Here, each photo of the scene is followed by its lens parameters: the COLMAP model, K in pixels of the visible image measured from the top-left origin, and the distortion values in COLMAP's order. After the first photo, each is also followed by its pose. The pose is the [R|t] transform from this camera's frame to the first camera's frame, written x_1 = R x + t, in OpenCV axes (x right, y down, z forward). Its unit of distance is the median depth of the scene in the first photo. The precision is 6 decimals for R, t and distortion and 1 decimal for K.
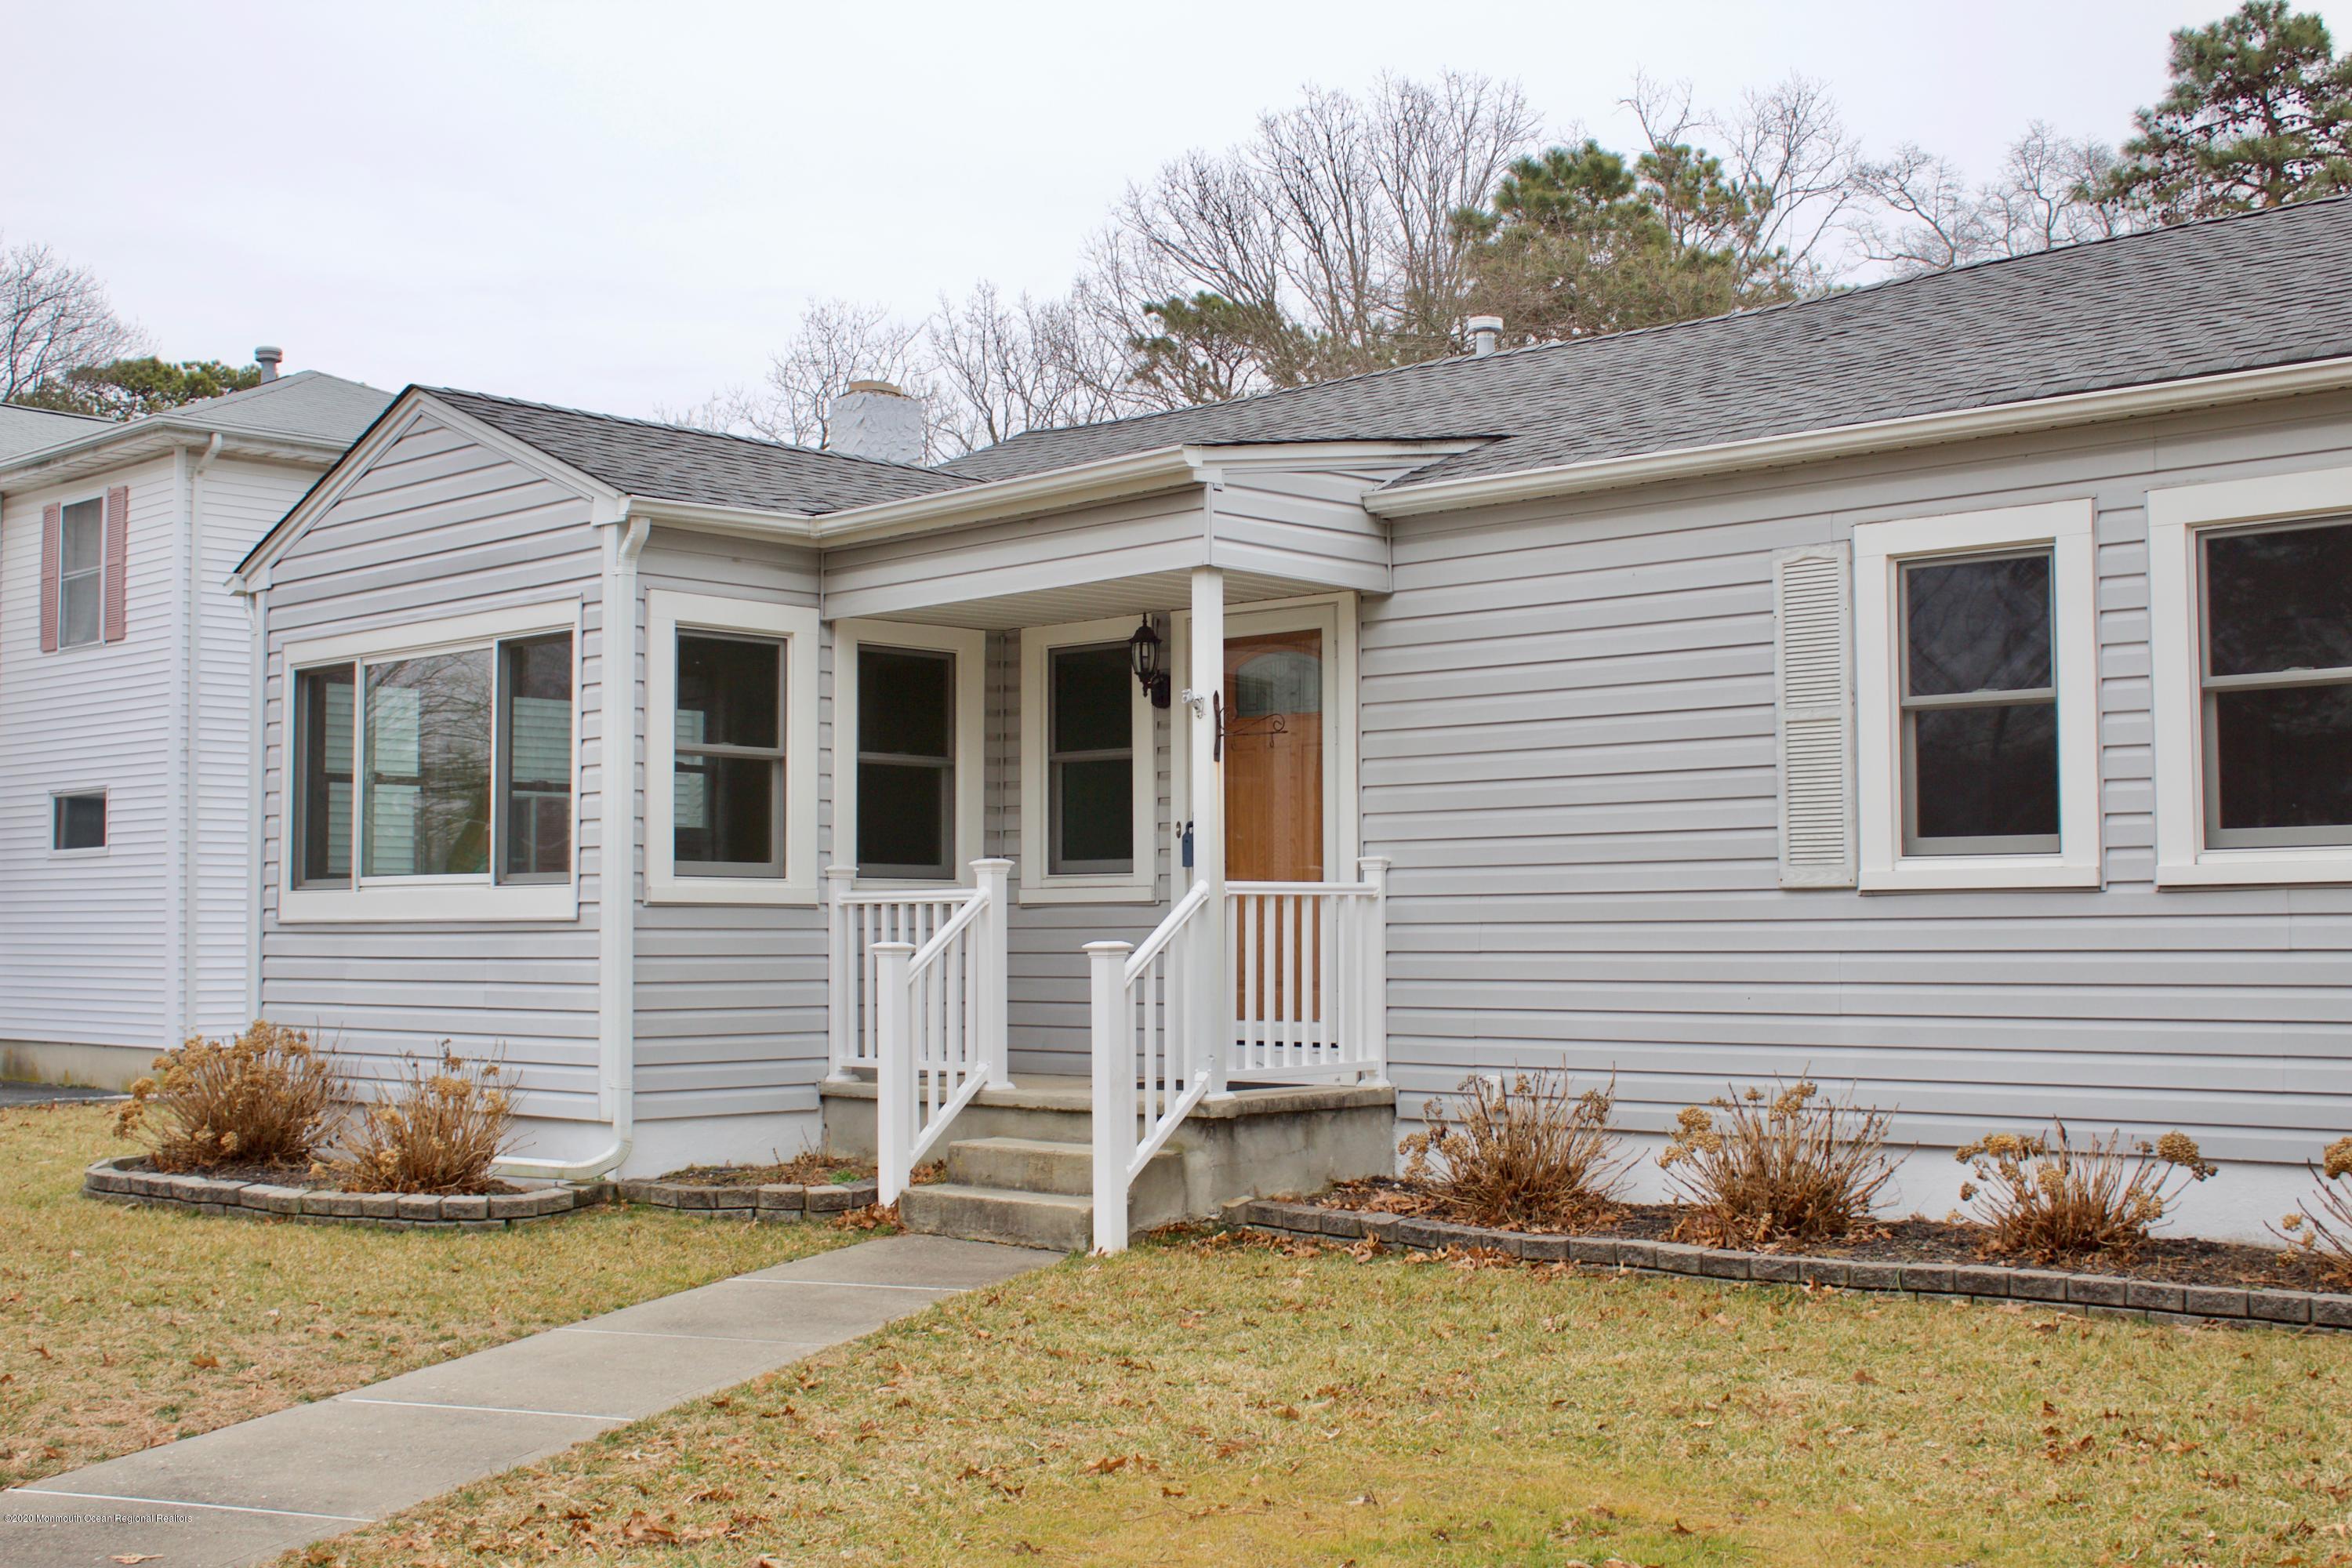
lens RADIAL K [[2678.4, 0, 1181.1], [0, 2678.4, 802.4], [0, 0, 1]] dist [-0.116005, 0.173413]
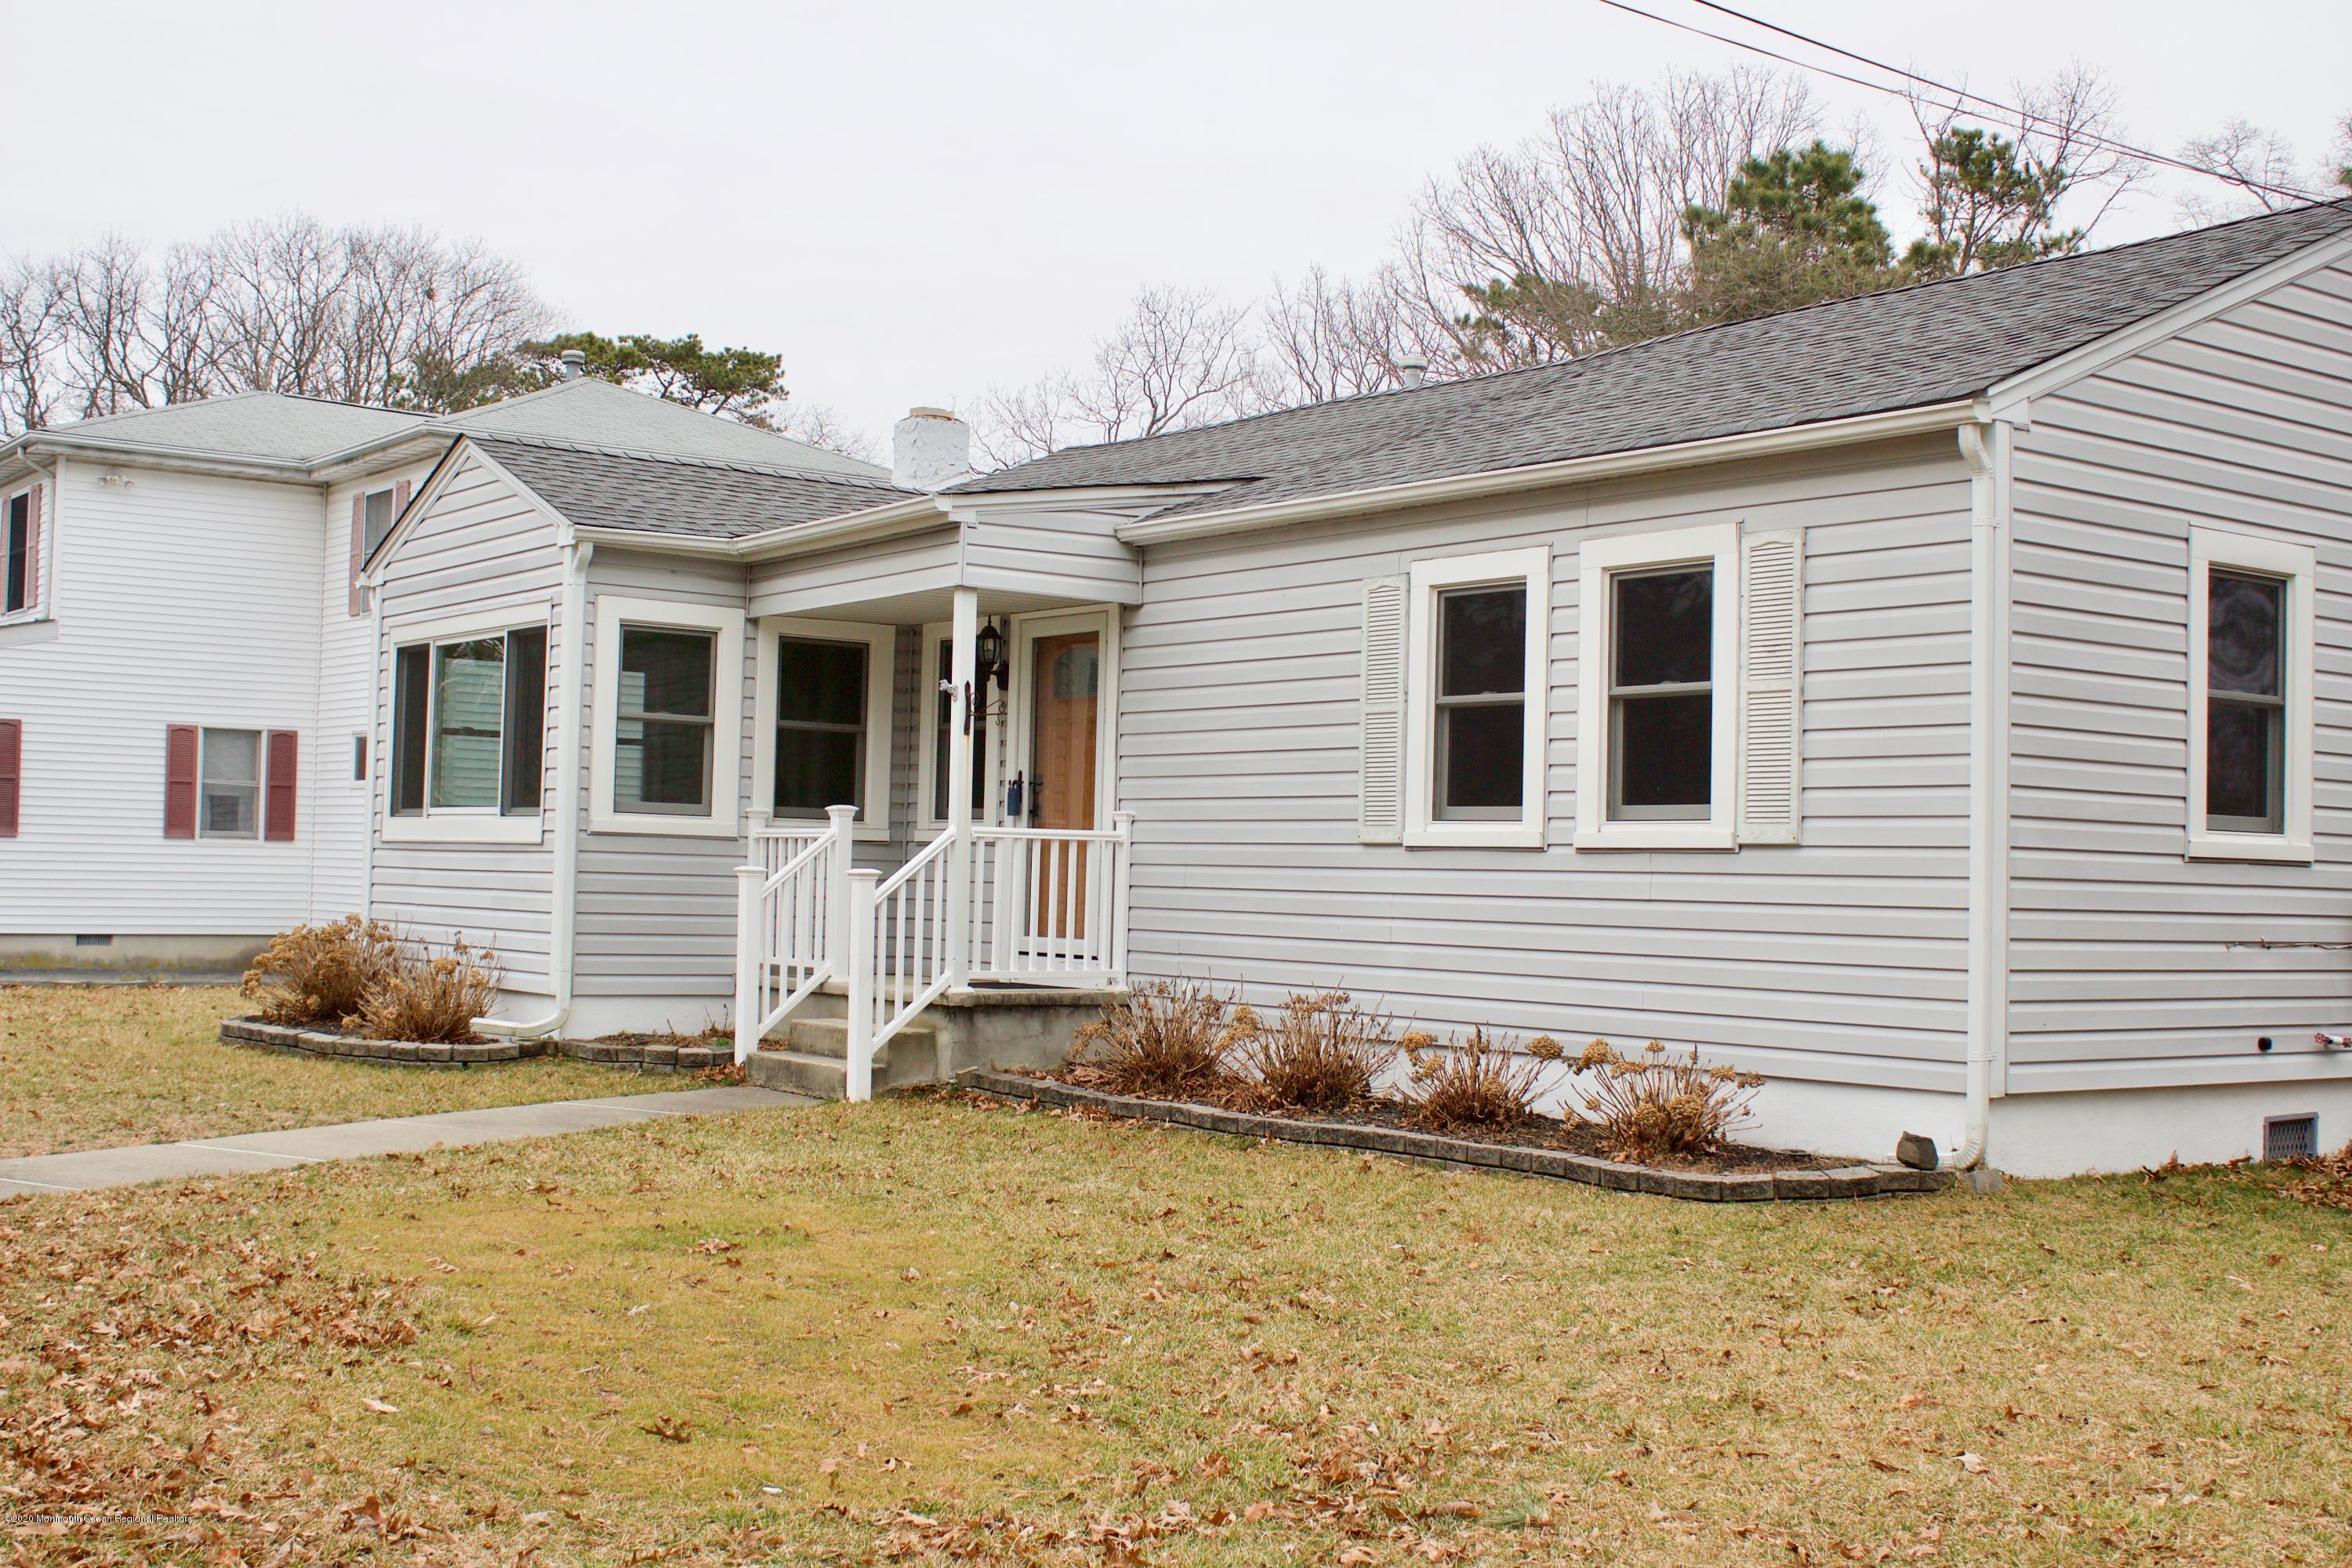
lens RADIAL K [[2678.4, 0, 1181.1], [0, 2678.4, 802.4], [0, 0, 1]] dist [-0.116005, 0.173413]
pose [[0.983540, 0.025310, -0.178907, 0.333658], [-0.022104, 0.999558, 0.019893, -0.010086], [0.179331, -0.015611, 0.983665, -0.256270]]
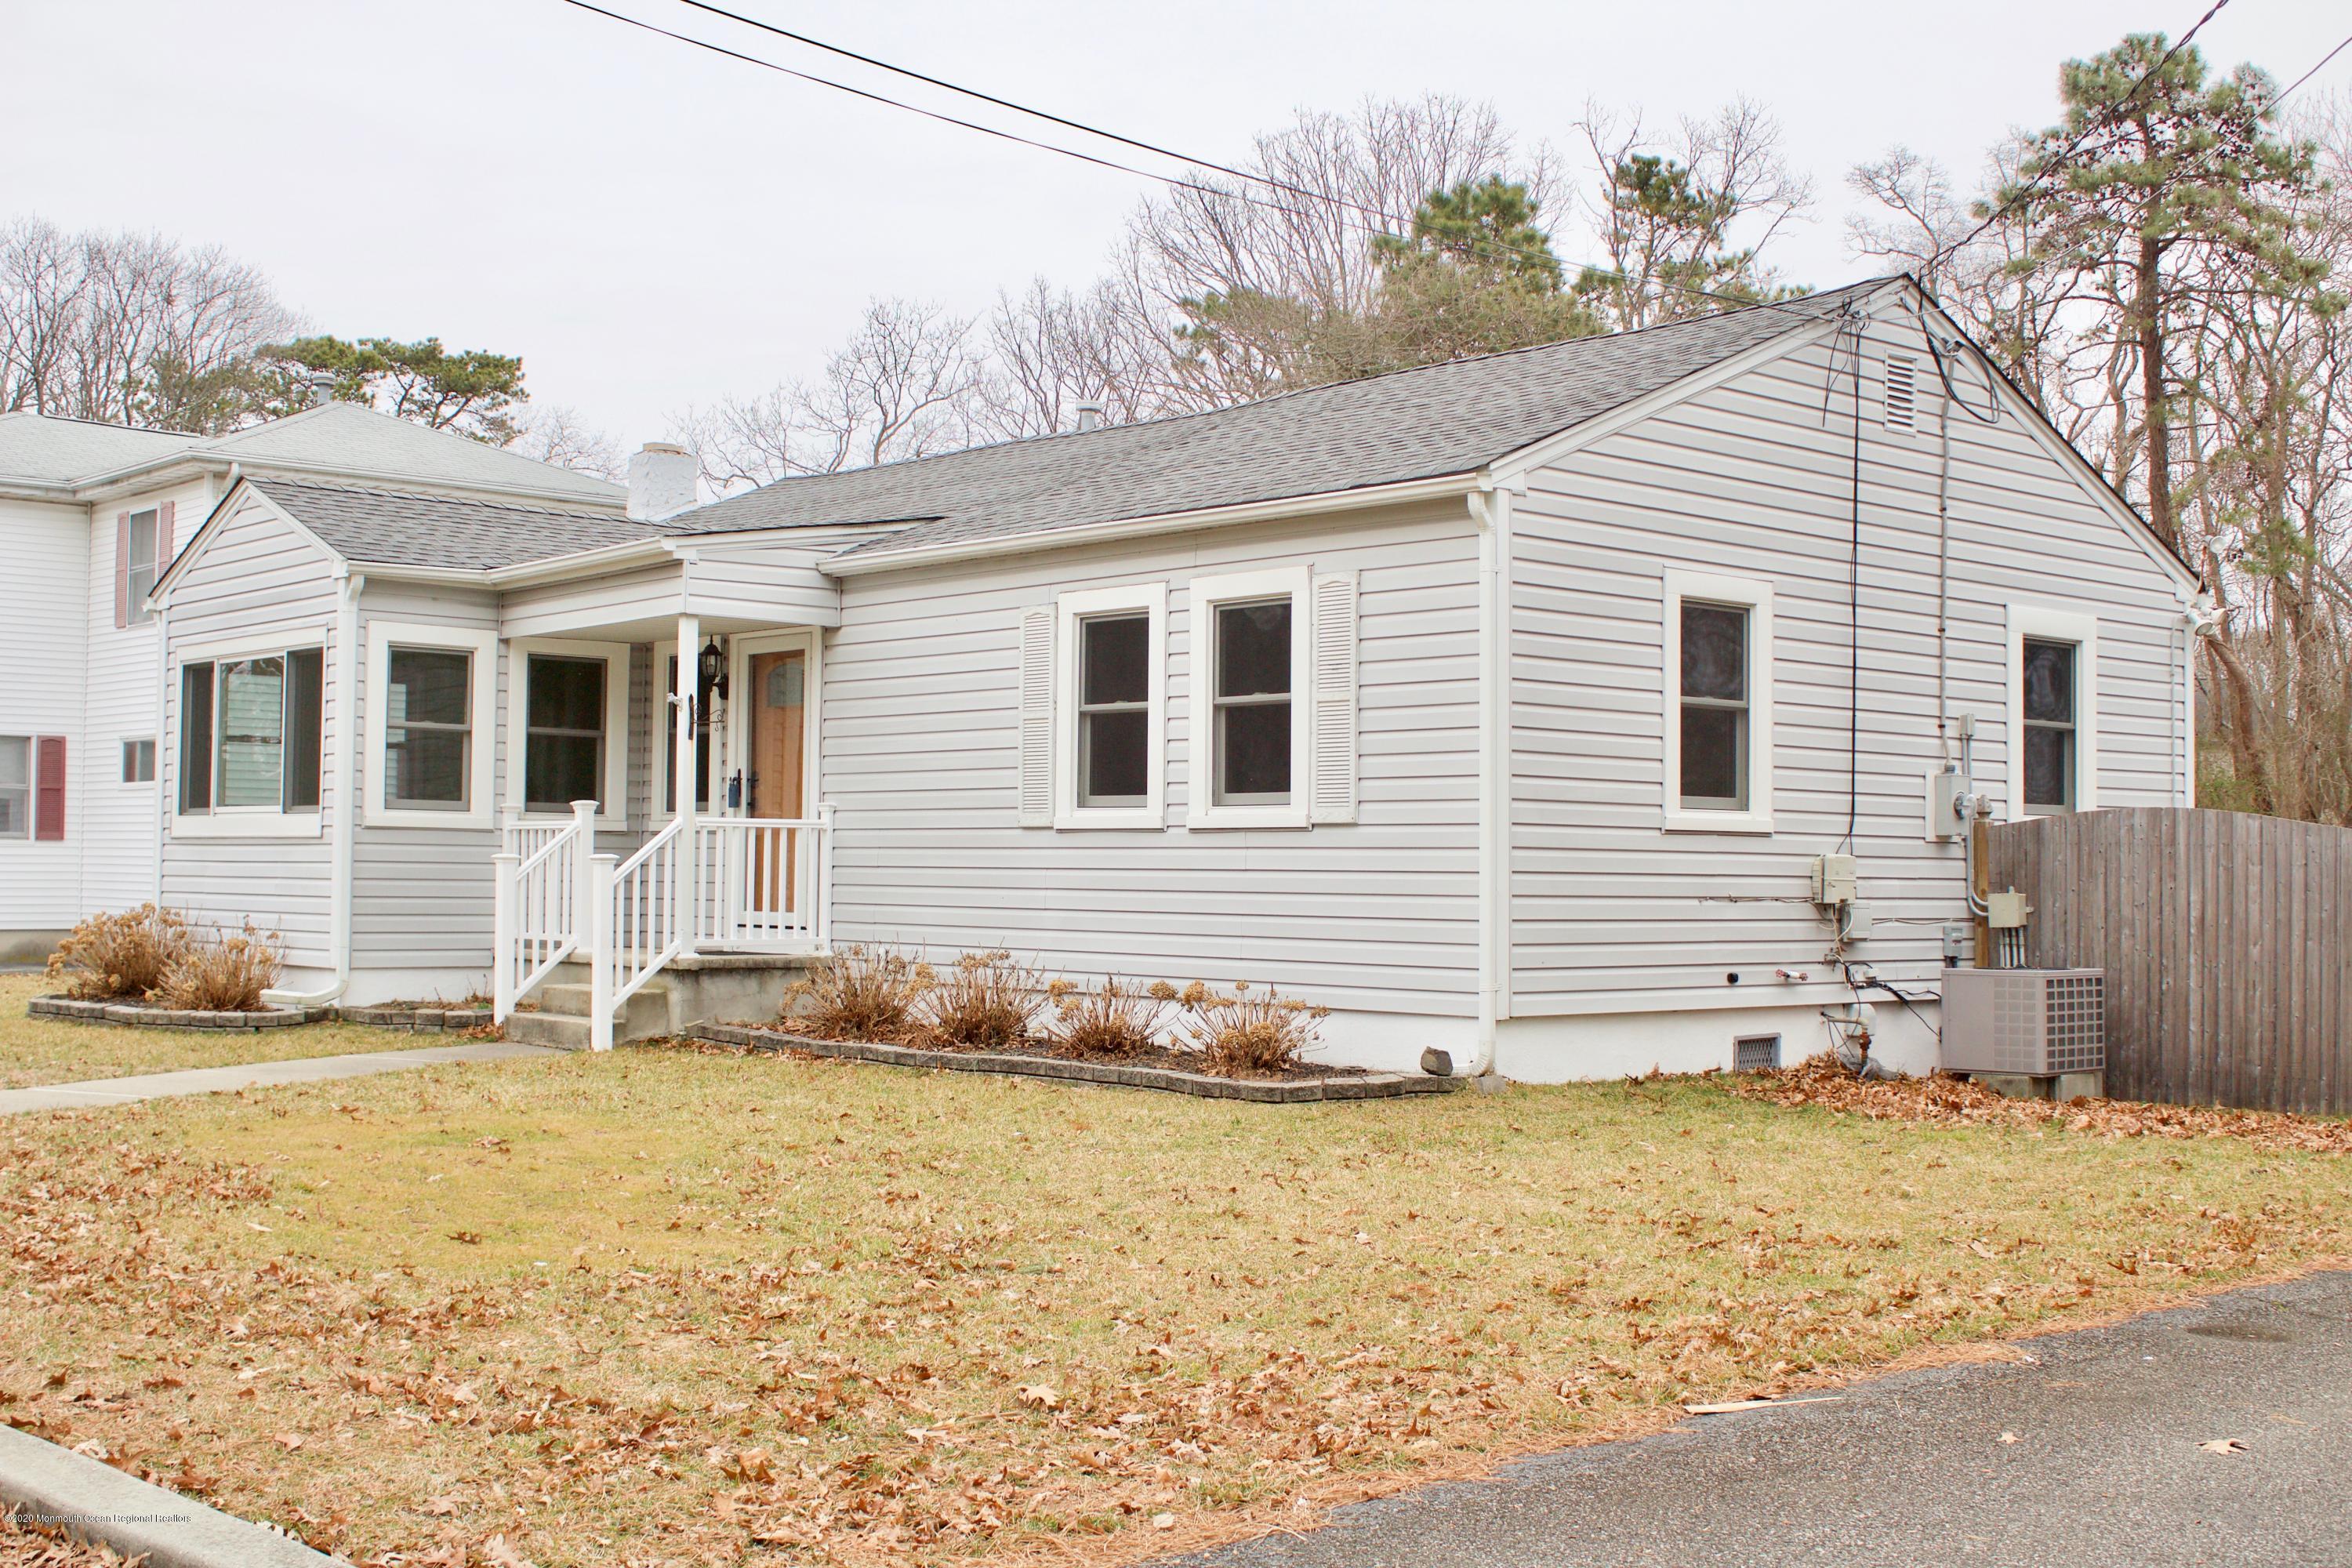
lens RADIAL K [[2678.4, 0, 1181.1], [0, 2678.4, 802.4], [0, 0, 1]] dist [-0.116005, 0.173413]
pose [[0.996151, 0.014665, -0.086417, 0.407088], [-0.012792, 0.999672, 0.022190, -0.016073], [0.086714, -0.020999, 0.996012, -0.484602]]
